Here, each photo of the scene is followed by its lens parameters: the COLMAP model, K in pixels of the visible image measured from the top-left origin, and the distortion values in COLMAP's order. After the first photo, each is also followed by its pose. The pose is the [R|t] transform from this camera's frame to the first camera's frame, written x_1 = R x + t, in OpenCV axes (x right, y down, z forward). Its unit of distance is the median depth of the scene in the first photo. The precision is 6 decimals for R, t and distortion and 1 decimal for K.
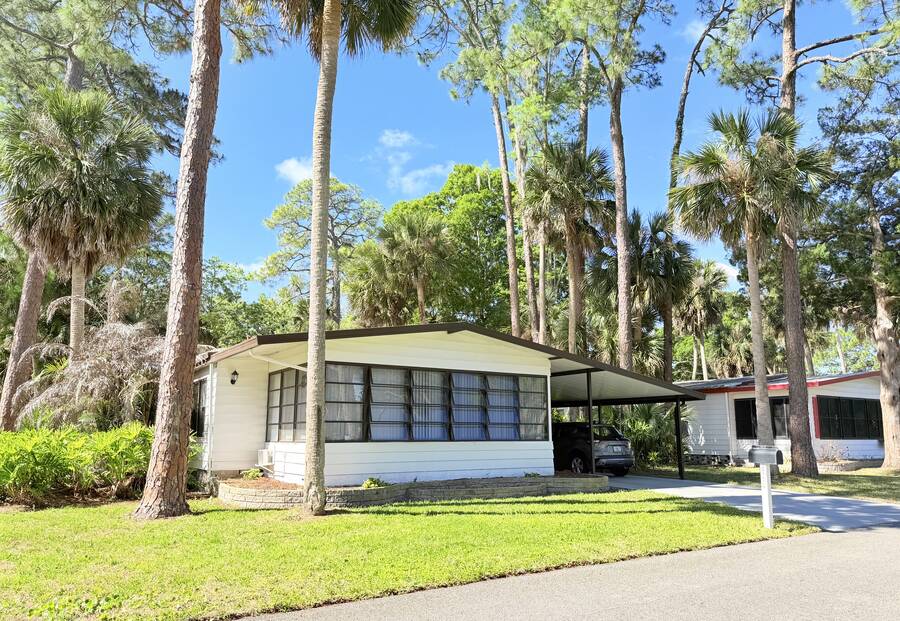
lens RADIAL K [[640.3, 0, 450.0], [0, 640.3, 310.5], [0, 0, 1]] dist [0.122772, -0.210549]
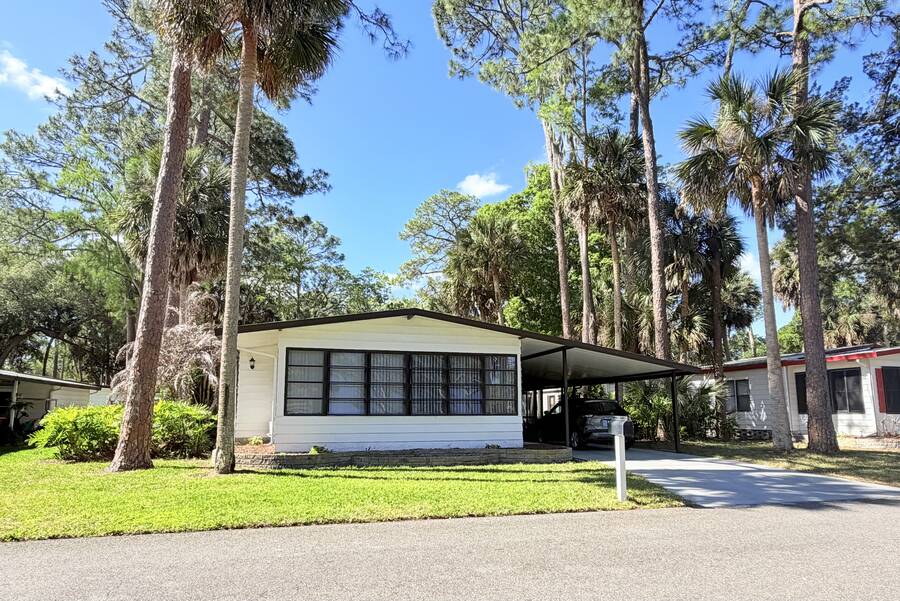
lens RADIAL K [[568.6, 0, 450.5], [0, 568.6, 311.2], [0, 0, 1]] dist [-0.001227, -0.000572]
pose [[0.953566, -0.054256, -0.296258, 0.318551], [0.057676, 0.998331, 0.002807, 0.019976], [0.295611, -0.019763, 0.955104, 0.068420]]
